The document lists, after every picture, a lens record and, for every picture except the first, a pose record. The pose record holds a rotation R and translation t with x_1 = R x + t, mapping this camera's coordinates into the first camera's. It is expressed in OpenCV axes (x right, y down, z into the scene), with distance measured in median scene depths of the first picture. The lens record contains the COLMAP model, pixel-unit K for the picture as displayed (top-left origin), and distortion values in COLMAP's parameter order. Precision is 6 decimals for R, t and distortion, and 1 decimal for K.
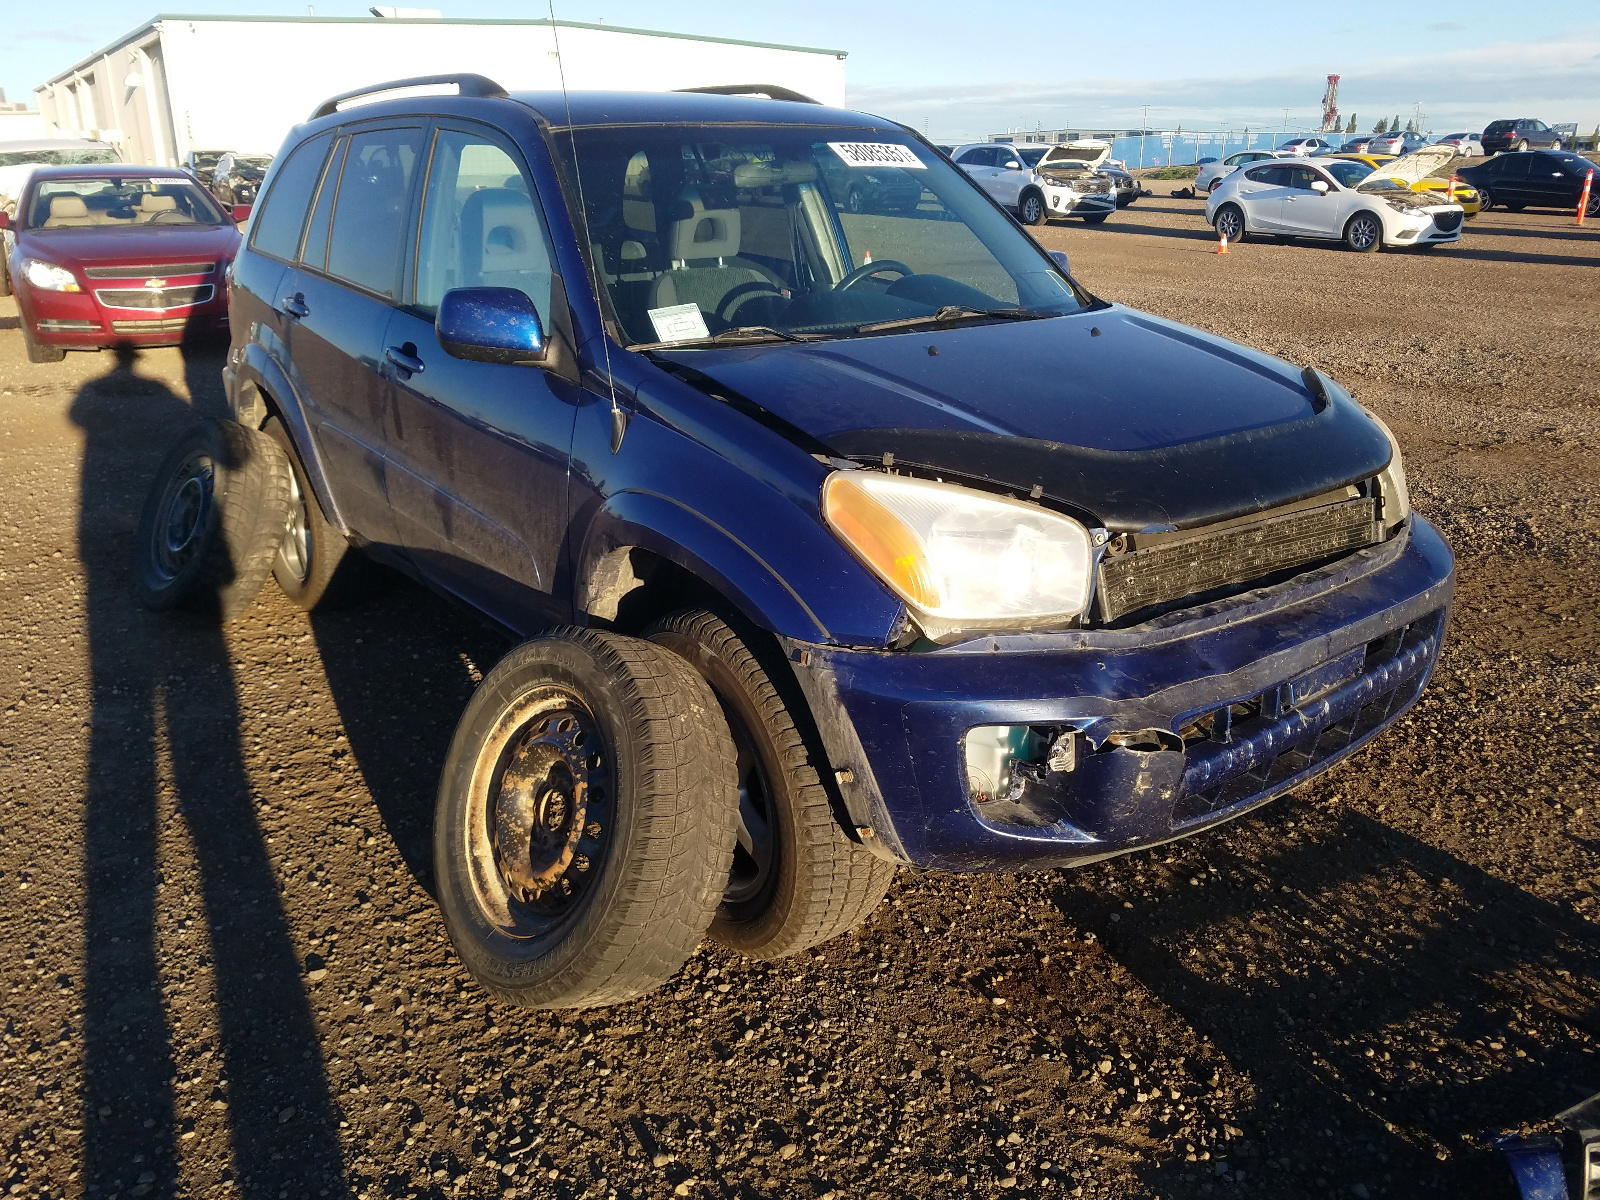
lens RADIAL K [[1195.1, 0, 800.0], [0, 1195.1, 600.0], [0, 0, 1]] dist [0.002620, -0.002142]
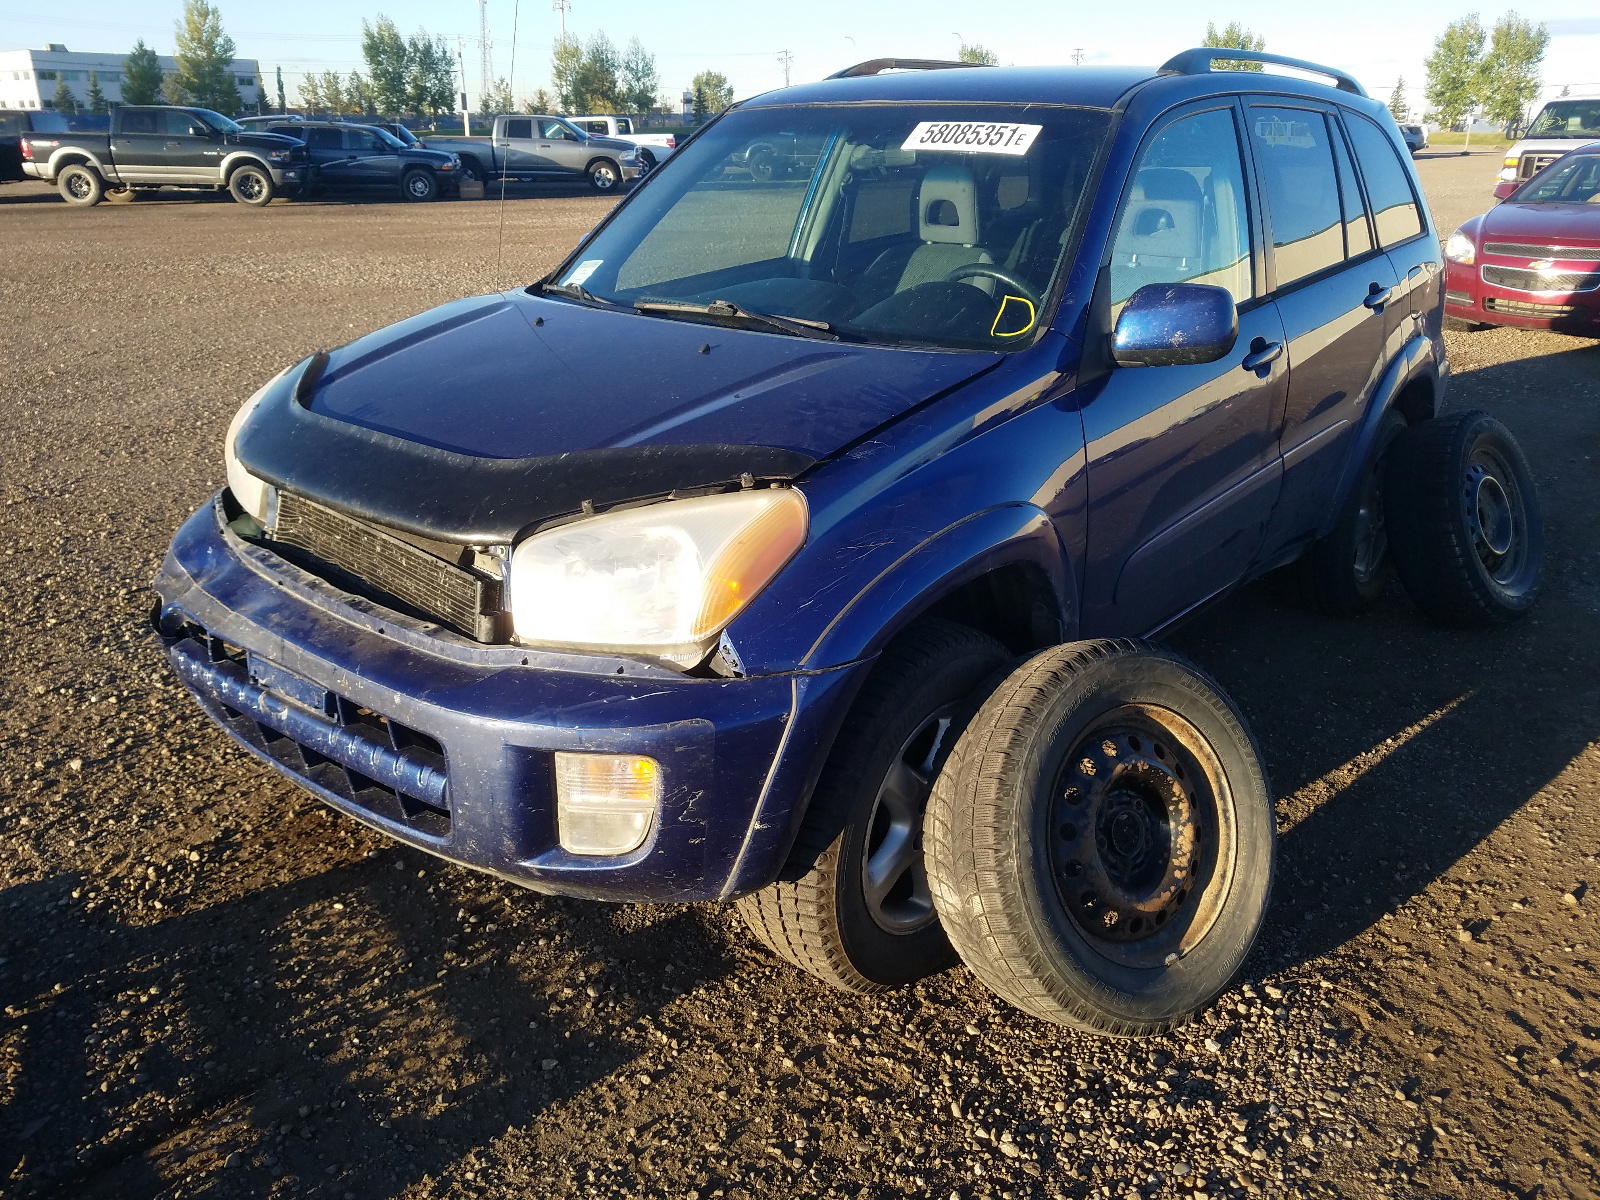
lens RADIAL K [[1195.1, 0, 800.0], [0, 1195.1, 600.0], [0, 0, 1]] dist [0.002620, -0.002142]
pose [[0.229321, 0.354604, -0.906459, 1.262030], [-0.336409, 0.902761, 0.268051, -0.360336], [0.913368, 0.243471, 0.326314, 0.953303]]
